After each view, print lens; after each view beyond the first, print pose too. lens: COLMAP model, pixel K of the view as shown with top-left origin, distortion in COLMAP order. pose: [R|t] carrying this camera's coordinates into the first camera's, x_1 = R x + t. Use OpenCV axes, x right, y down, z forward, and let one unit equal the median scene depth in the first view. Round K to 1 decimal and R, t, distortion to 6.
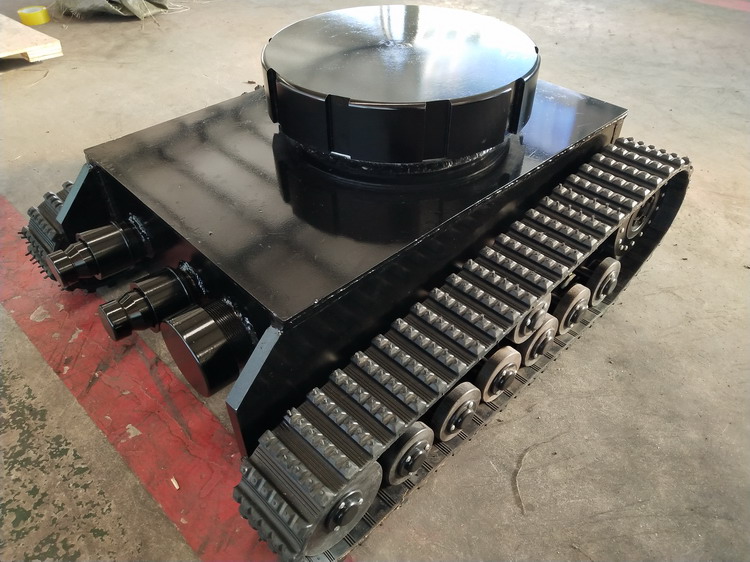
lens RADIAL K [[585.4, 0, 375.0], [0, 585.4, 281.0], [0, 0, 1]] dist [0.007329, 0.004793]
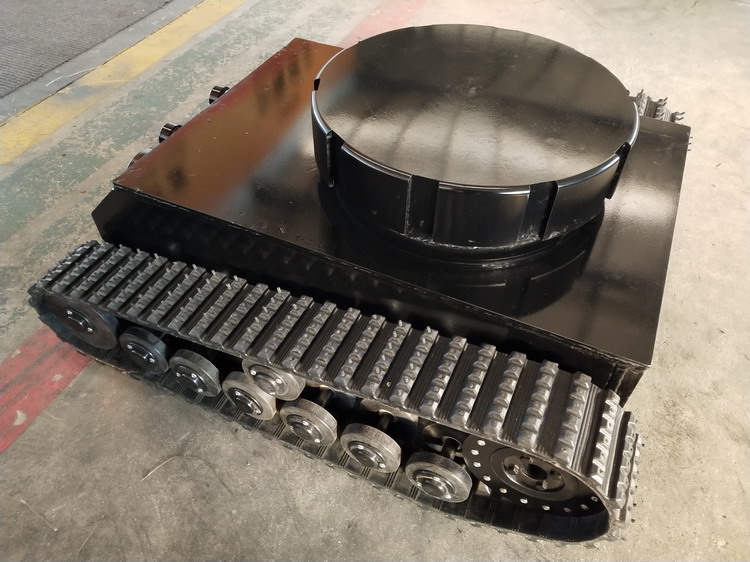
lens RADIAL K [[585.4, 0, 375.0], [0, 585.4, 281.0], [0, 0, 1]] dist [0.007329, 0.004793]
pose [[0.362090, 0.682082, -0.635338, 0.827191], [-0.621216, 0.684741, 0.381078, -0.511424], [0.694968, 0.256698, 0.671659, 0.451953]]
